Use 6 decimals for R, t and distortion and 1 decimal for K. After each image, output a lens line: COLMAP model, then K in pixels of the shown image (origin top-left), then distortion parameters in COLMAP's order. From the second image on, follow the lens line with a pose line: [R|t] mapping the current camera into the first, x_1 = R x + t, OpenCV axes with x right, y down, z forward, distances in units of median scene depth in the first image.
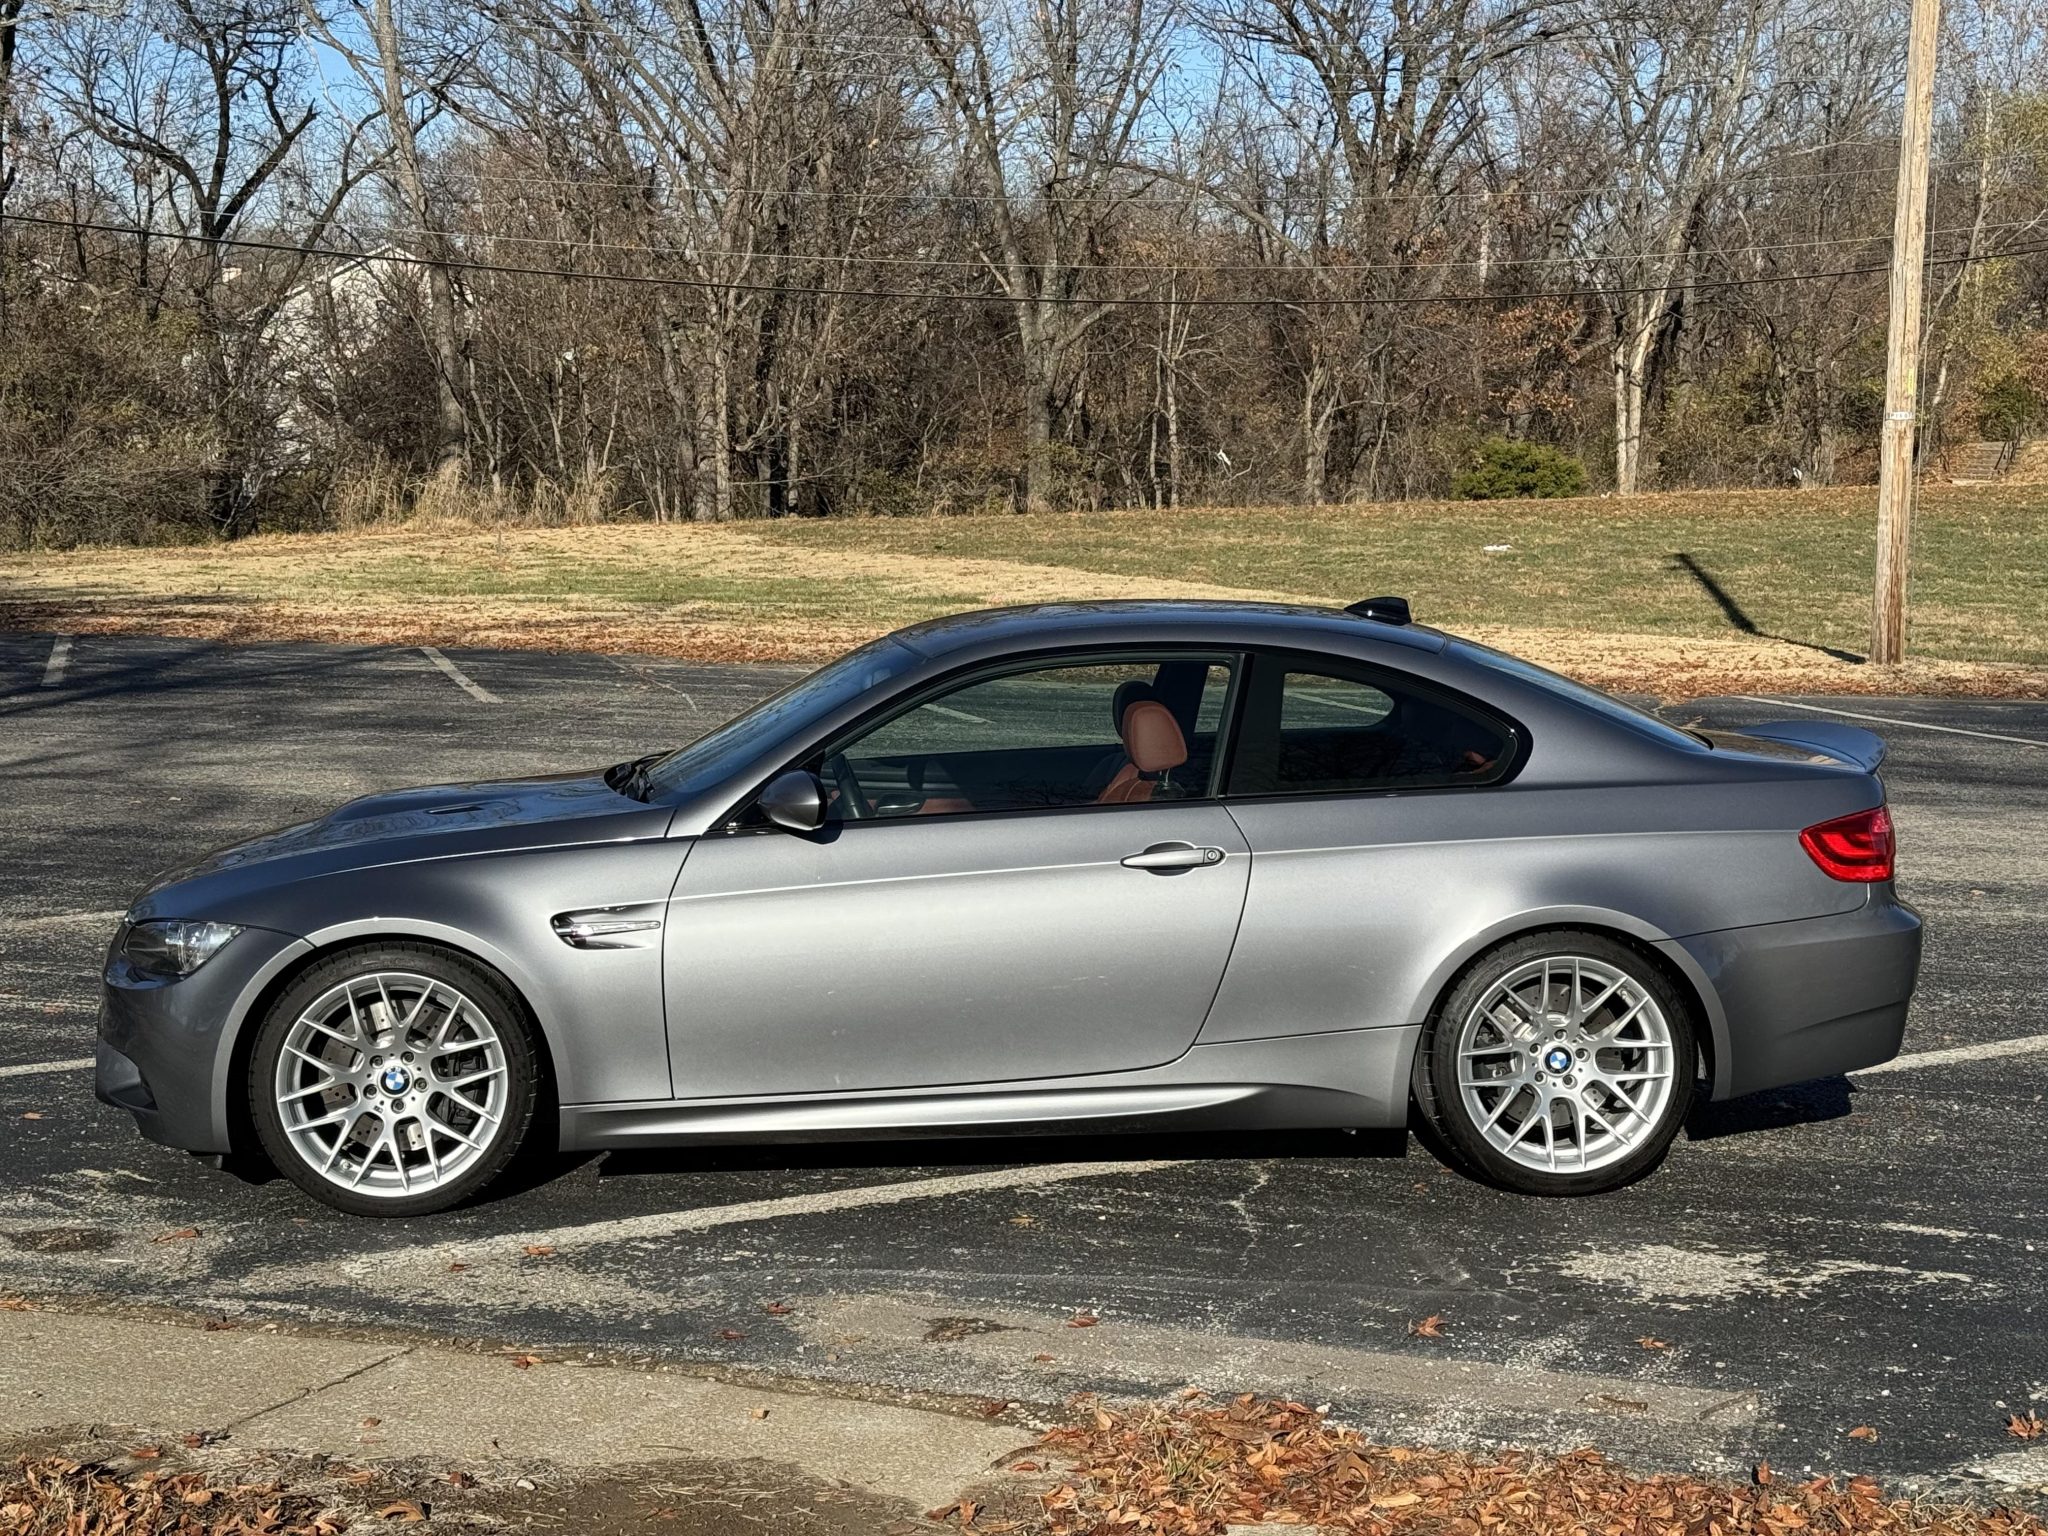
lens RADIAL K [[3125.4, 0, 1045.1], [0, 3125.4, 766.9], [0, 0, 1]] dist [0.168710, -0.258046]
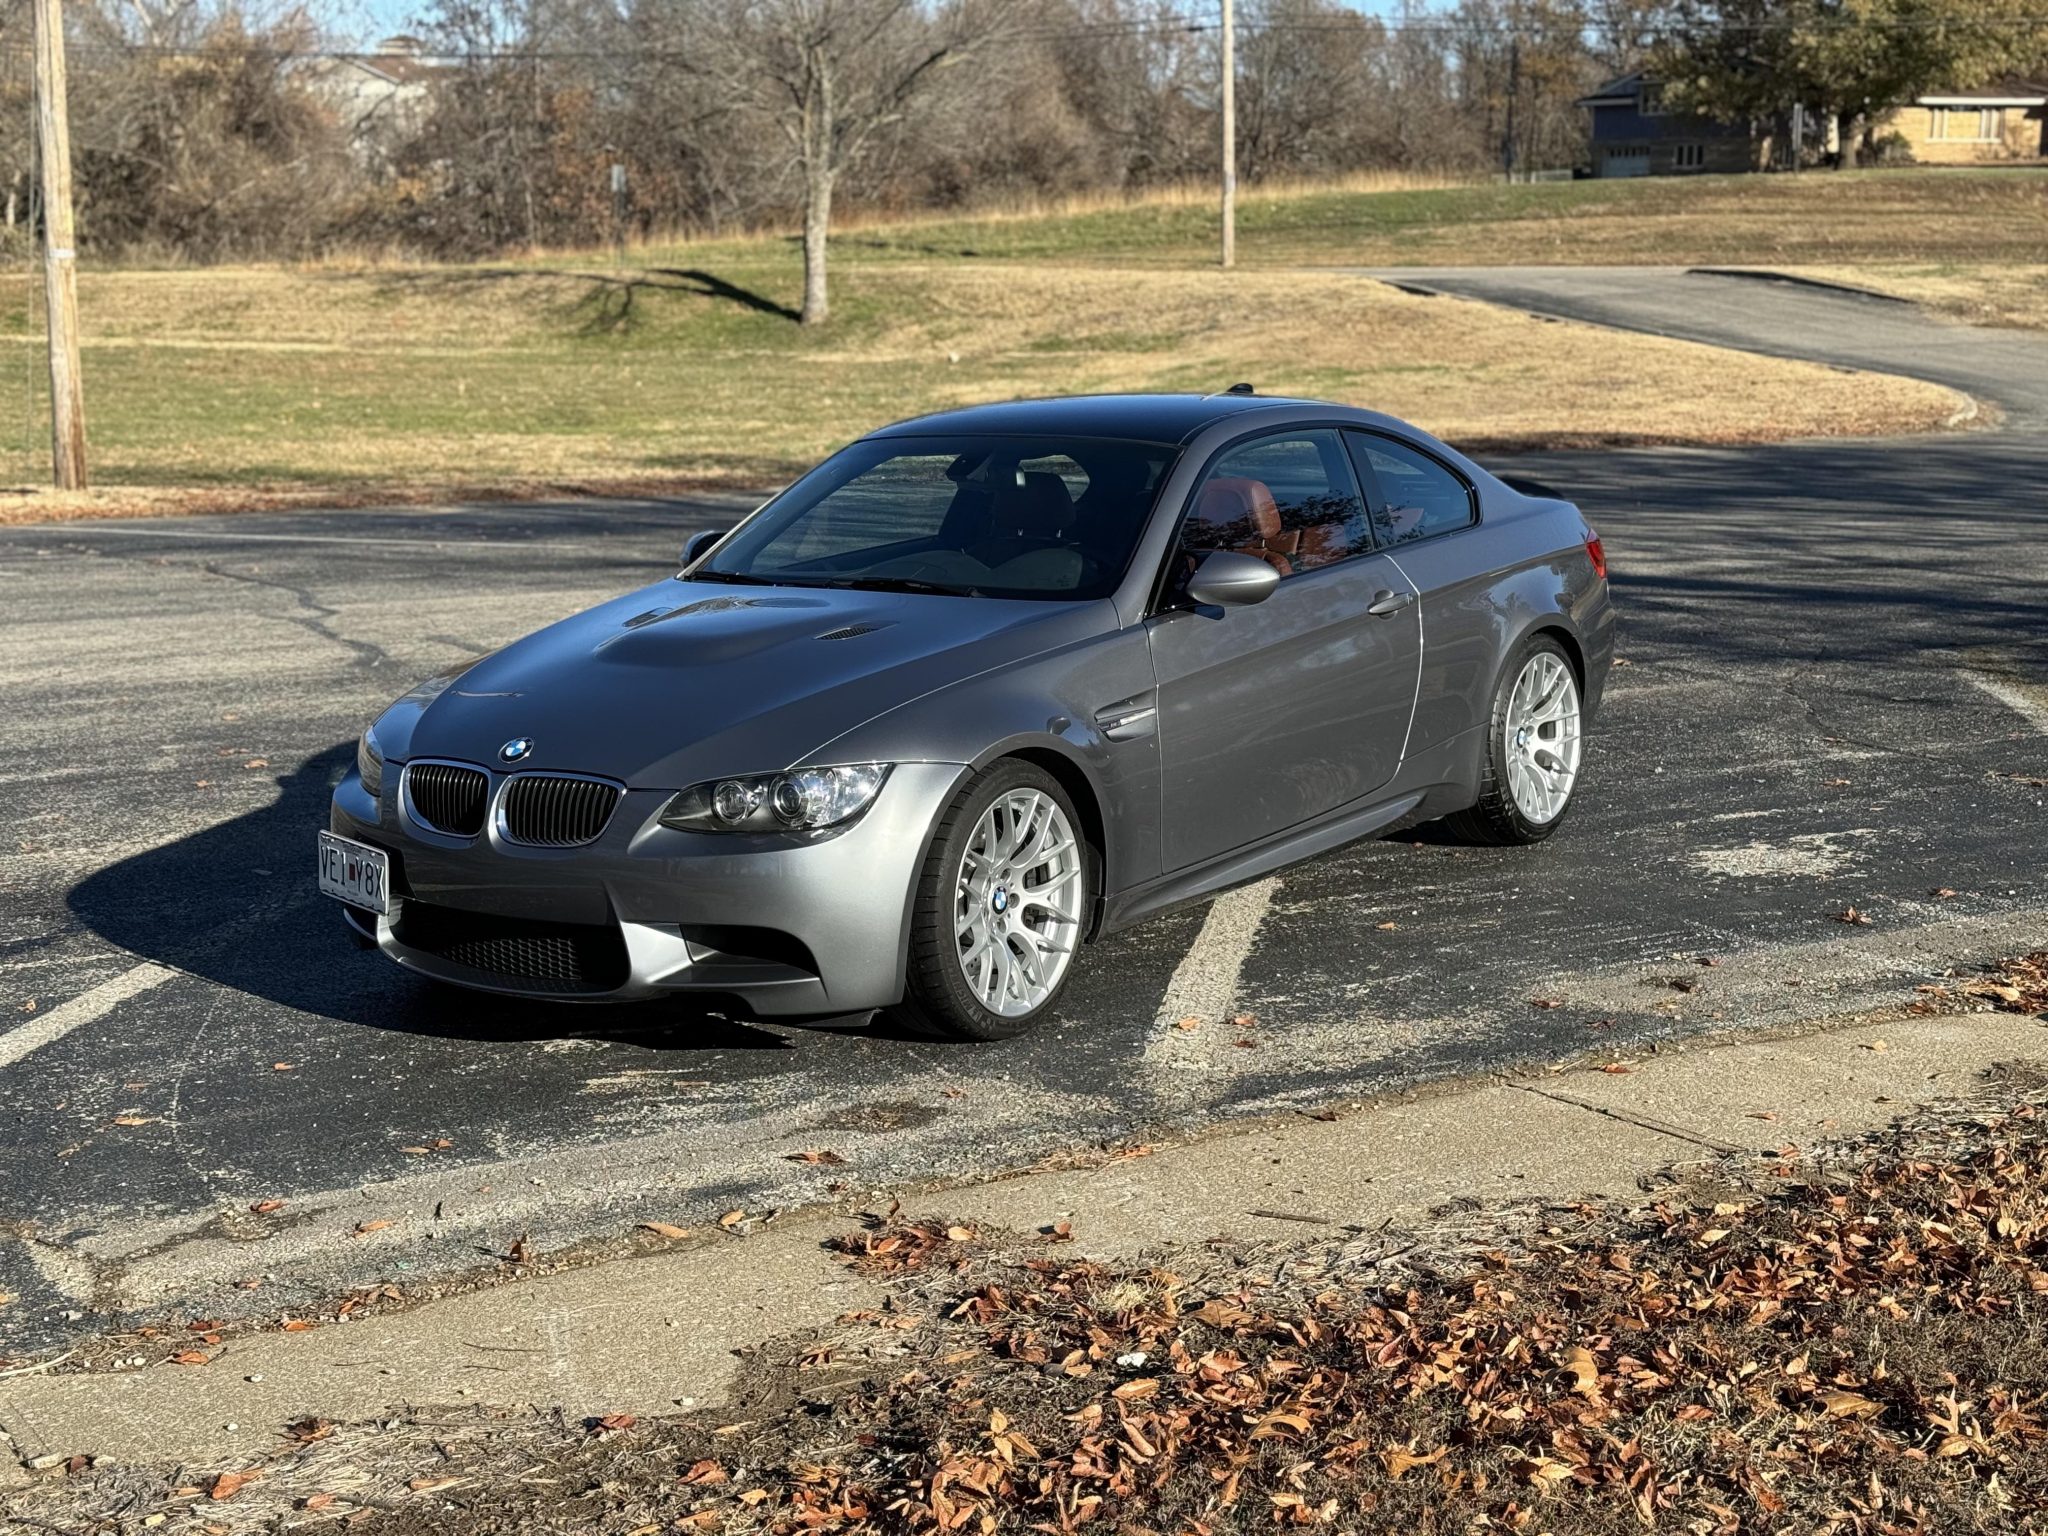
lens RADIAL K [[2835.9, 0, 1024.0], [0, 2835.9, 768.0], [0, 0, 1]] dist [0.178318, -0.337133]
pose [[0.641722, -0.136001, 0.754783, -0.854906], [0.090474, 0.990704, 0.101588, -0.030468], [-0.761582, 0.003097, 0.648061, 0.413969]]
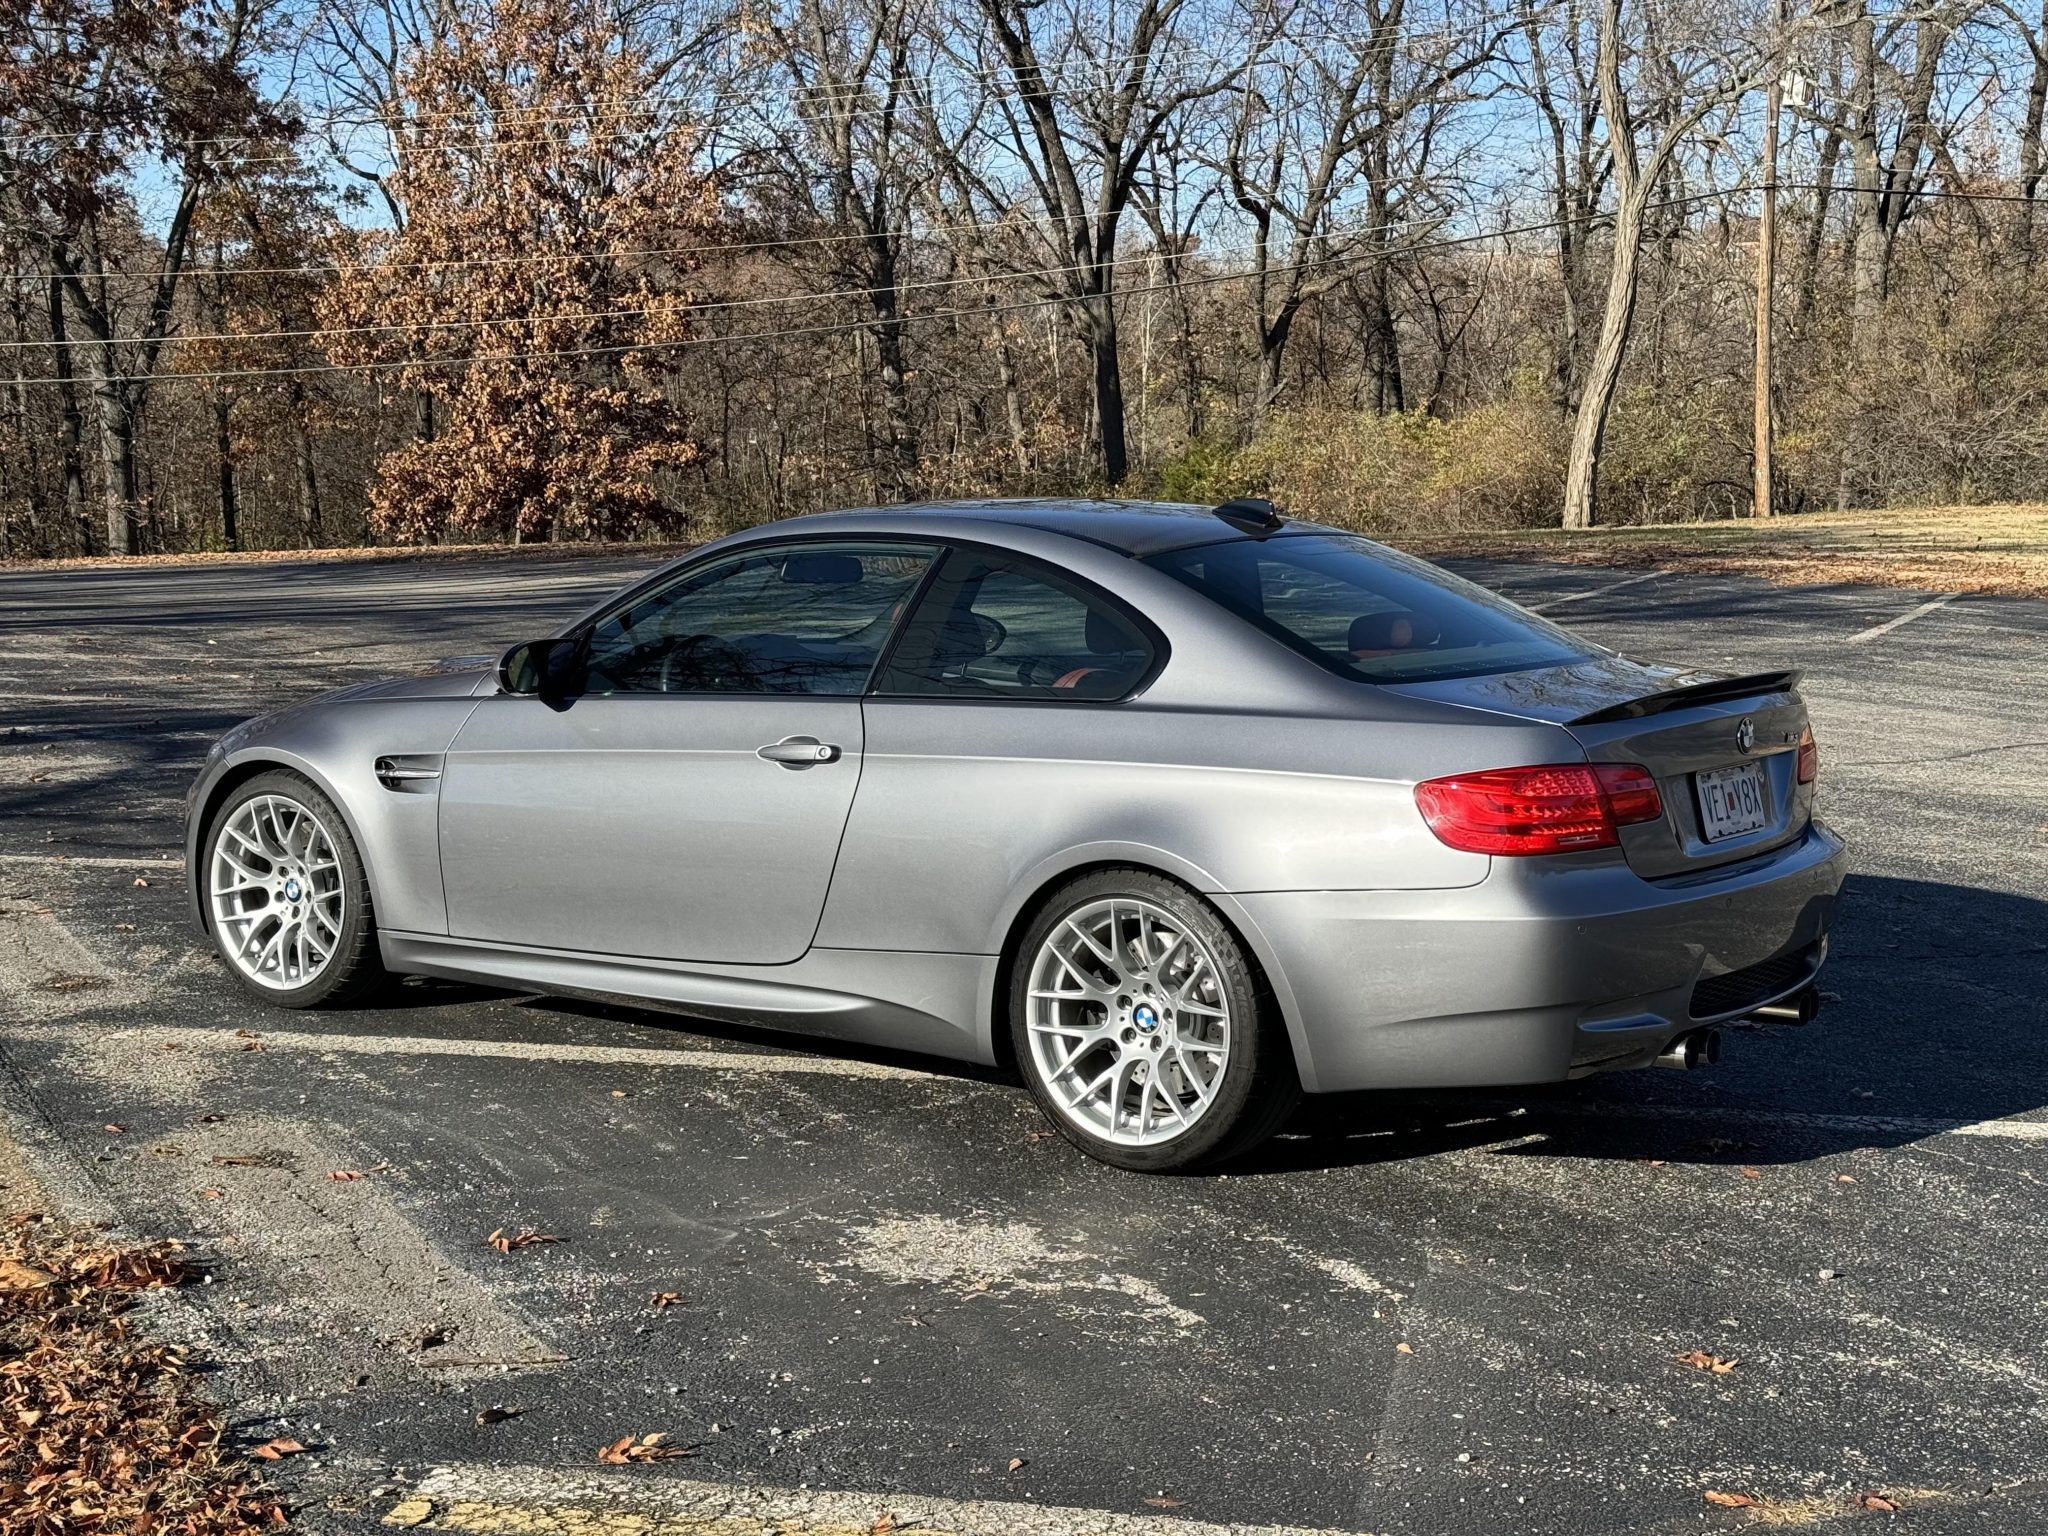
lens RADIAL K [[2835.9, 0, 1024.0], [0, 2835.9, 768.0], [0, 0, 1]] dist [0.178318, -0.337133]
pose [[0.749694, 0.082157, -0.656665, 0.669884], [-0.069936, 0.996543, 0.044837, -0.010410], [0.658079, 0.012310, 0.752849, 0.381764]]
